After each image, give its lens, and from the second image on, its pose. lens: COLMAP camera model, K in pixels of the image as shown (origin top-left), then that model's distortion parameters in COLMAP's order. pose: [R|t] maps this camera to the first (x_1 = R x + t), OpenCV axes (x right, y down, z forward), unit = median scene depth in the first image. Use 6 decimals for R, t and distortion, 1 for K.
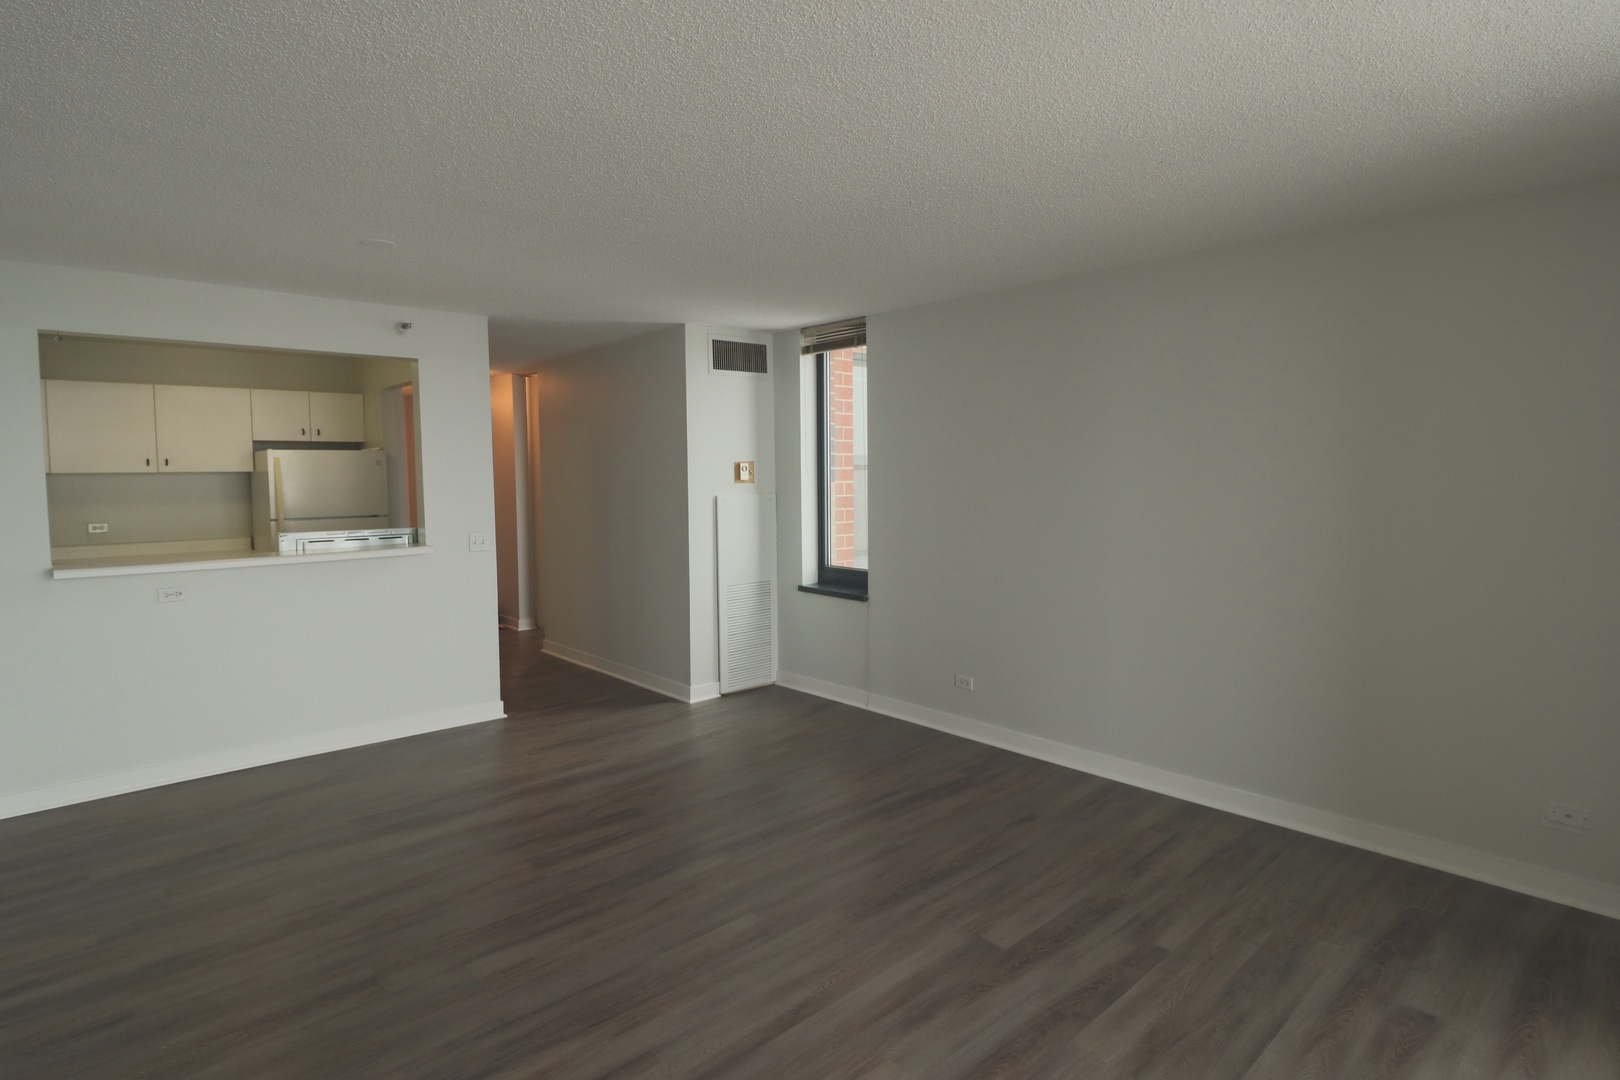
lens RADIAL K [[835.8, 0, 809.5], [0, 835.8, 523.1], [0, 0, 1]] dist [-0.000384, -0.011941]
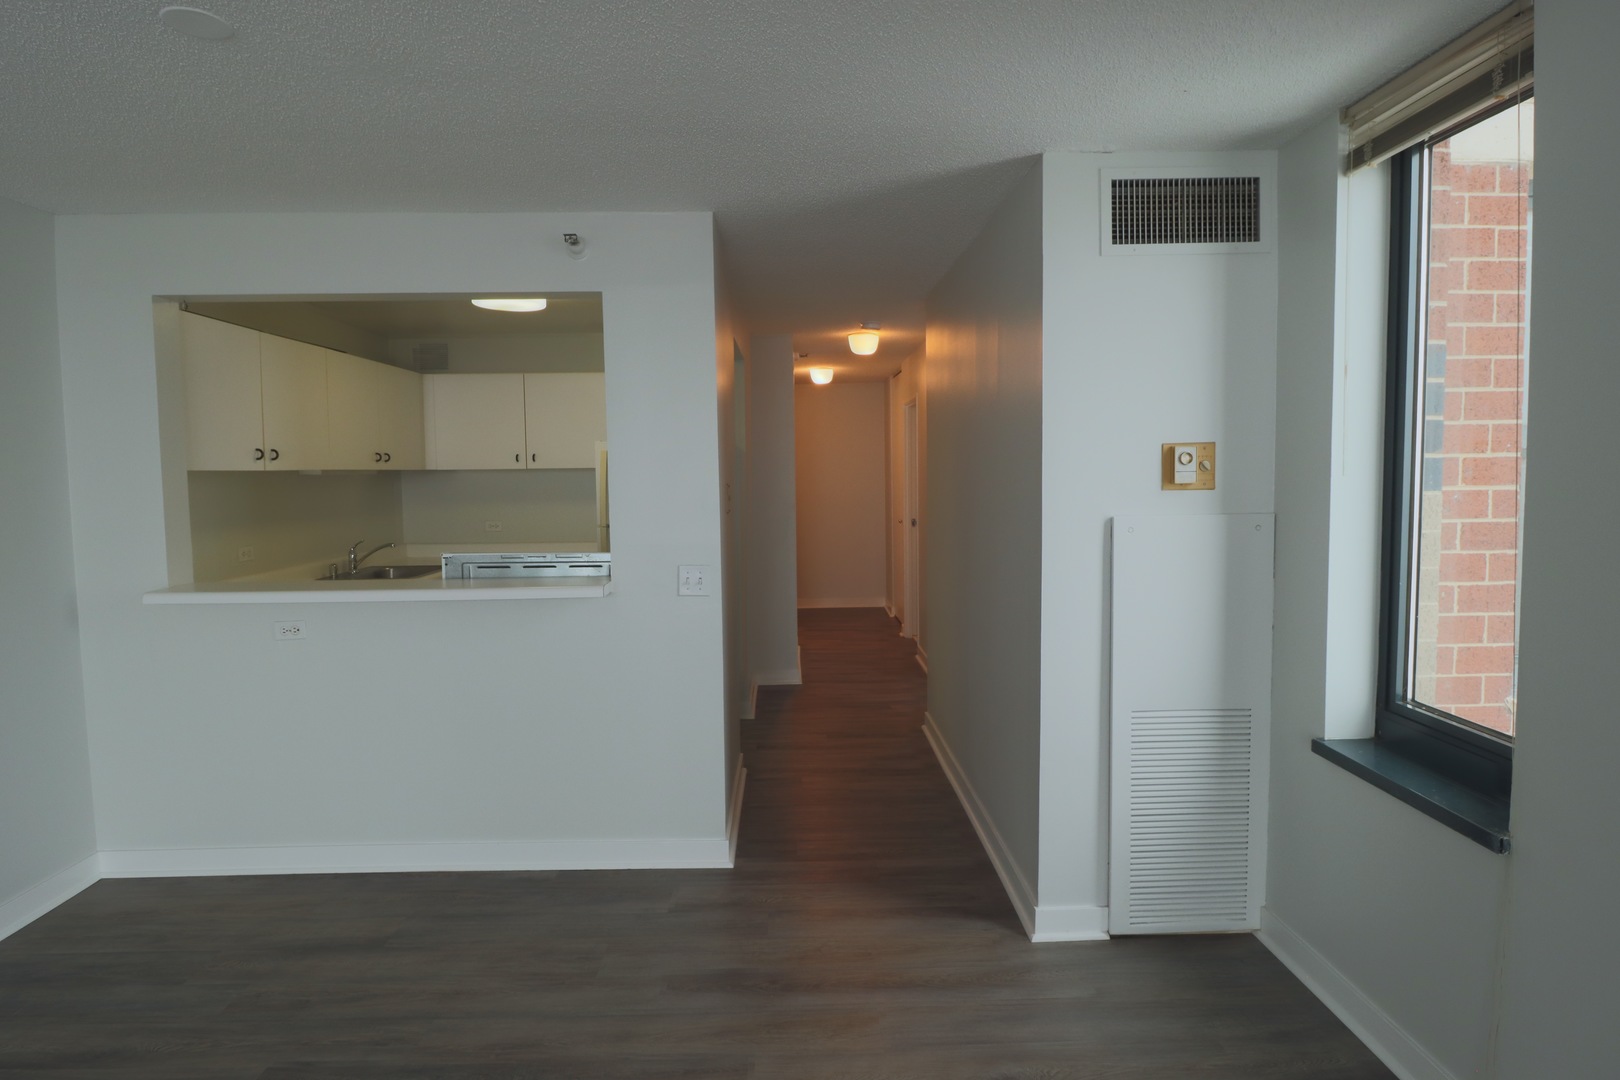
lens RADIAL K [[835.8, 0, 809.5], [0, 835.8, 523.1], [0, 0, 1]] dist [-0.000384, -0.011941]
pose [[0.756508, 0.040187, -0.652749, 0.064726], [-0.035526, 0.999162, 0.020342, -0.032339], [0.653019, 0.007801, 0.757301, 0.527042]]
